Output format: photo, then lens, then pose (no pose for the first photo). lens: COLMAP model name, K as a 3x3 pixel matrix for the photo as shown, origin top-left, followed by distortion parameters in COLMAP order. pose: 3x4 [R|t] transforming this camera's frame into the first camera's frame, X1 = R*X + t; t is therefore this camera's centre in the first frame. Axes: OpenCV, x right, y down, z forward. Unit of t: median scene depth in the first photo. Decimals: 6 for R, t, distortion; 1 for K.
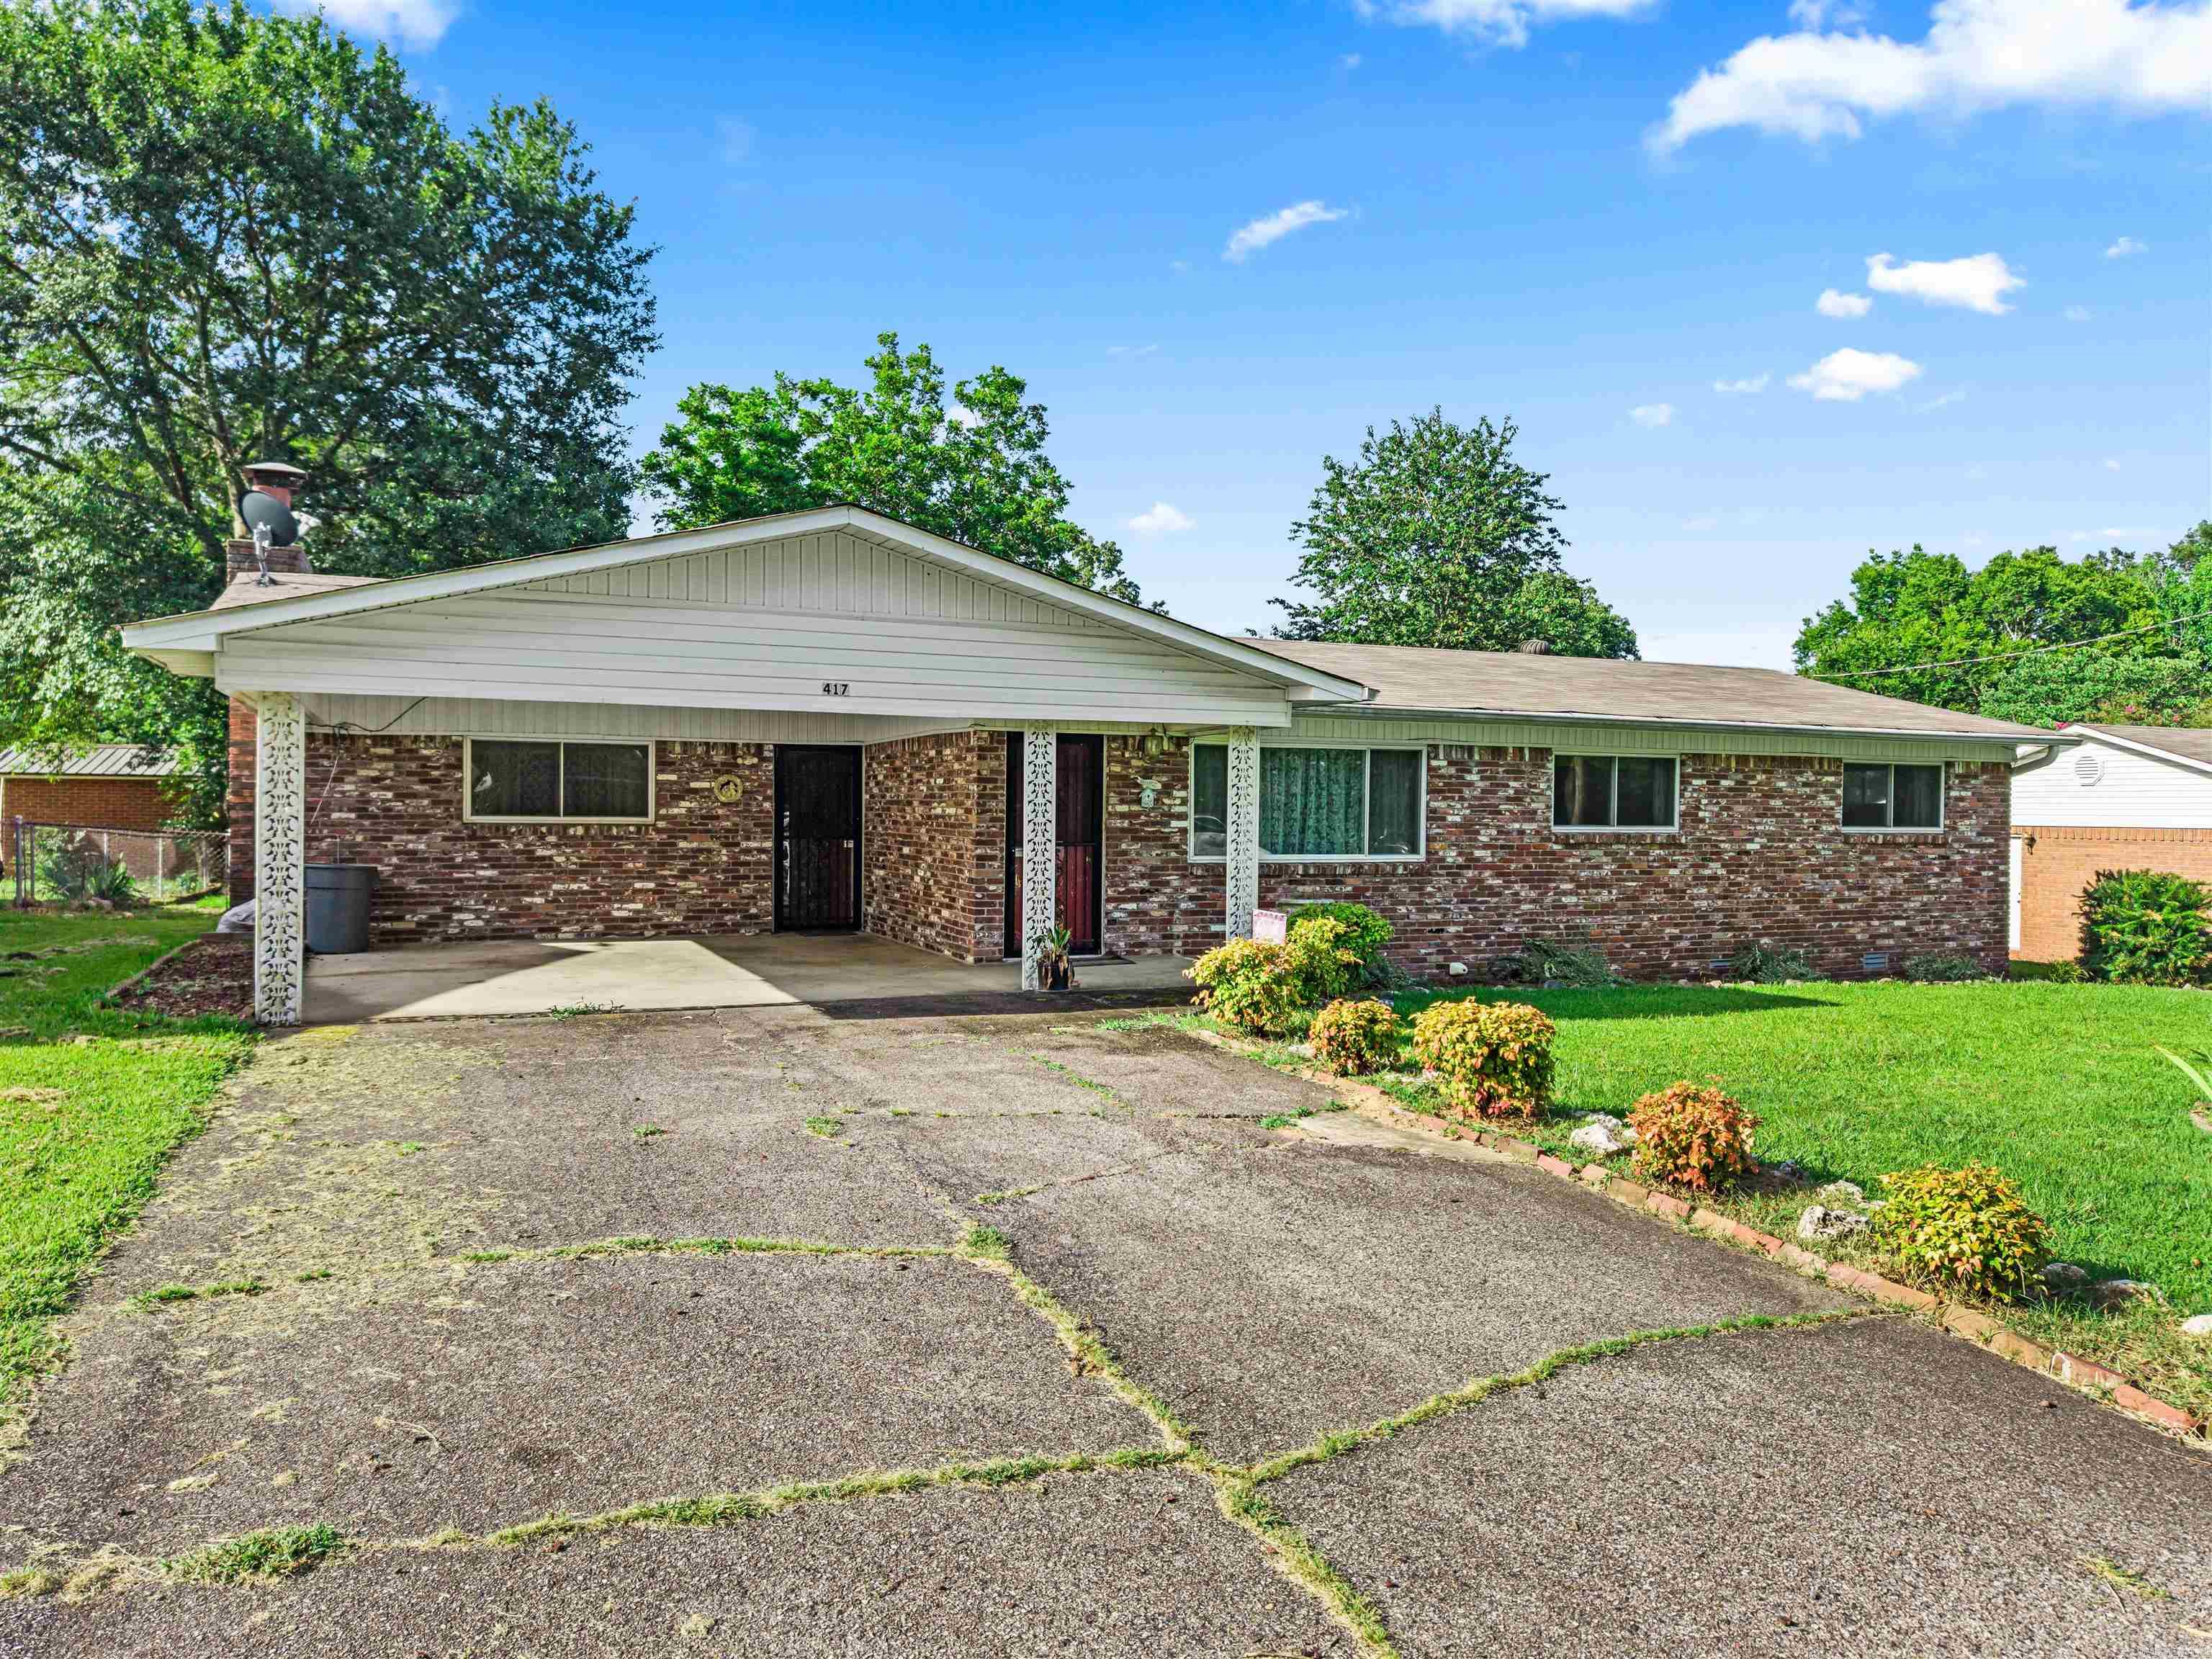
lens RADIAL K [[1515.3, 0, 1107.9], [0, 1515.3, 812.9], [0, 0, 1]] dist [-0.005593, 0.086785]
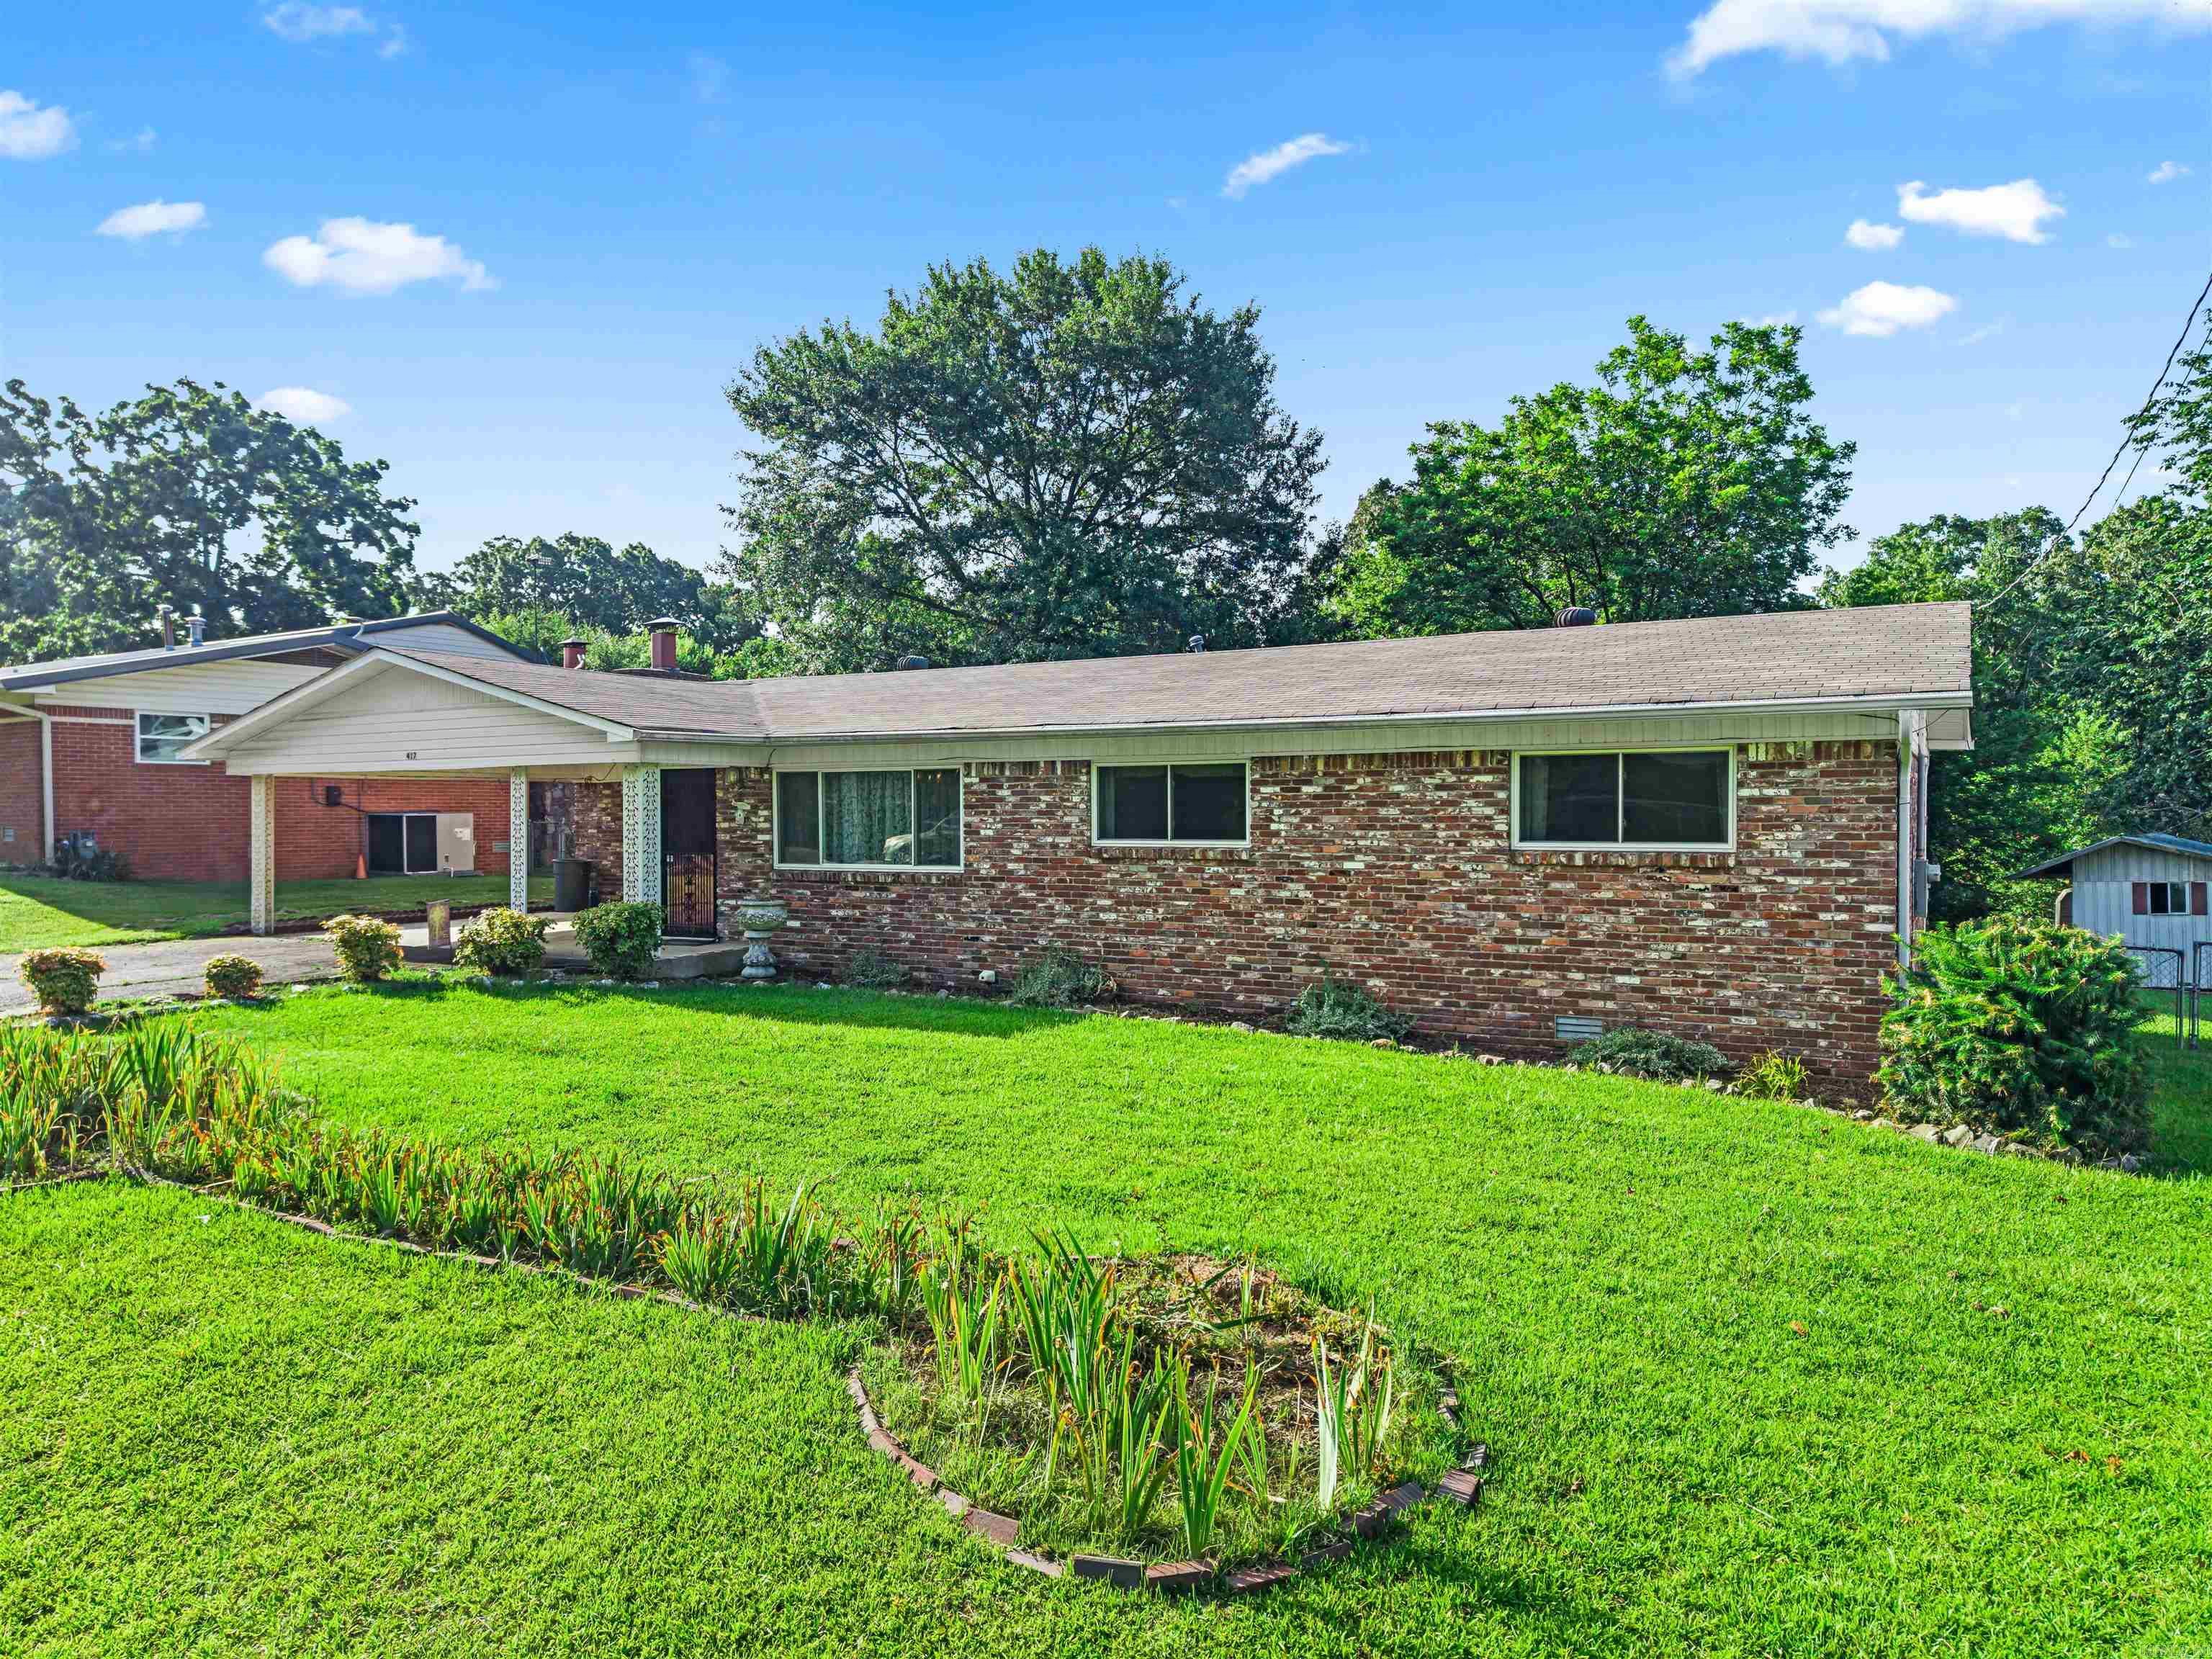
lens RADIAL K [[1452.9, 0, 1106.0], [0, 1452.9, 829.5], [0, 0, 1]] dist [0.193009, -0.336145]
pose [[0.583496, -0.002491, -0.812112, 1.083186], [0.006571, 0.999977, 0.001654, 0.000550], [0.812089, -0.006301, 0.583499, 0.473794]]
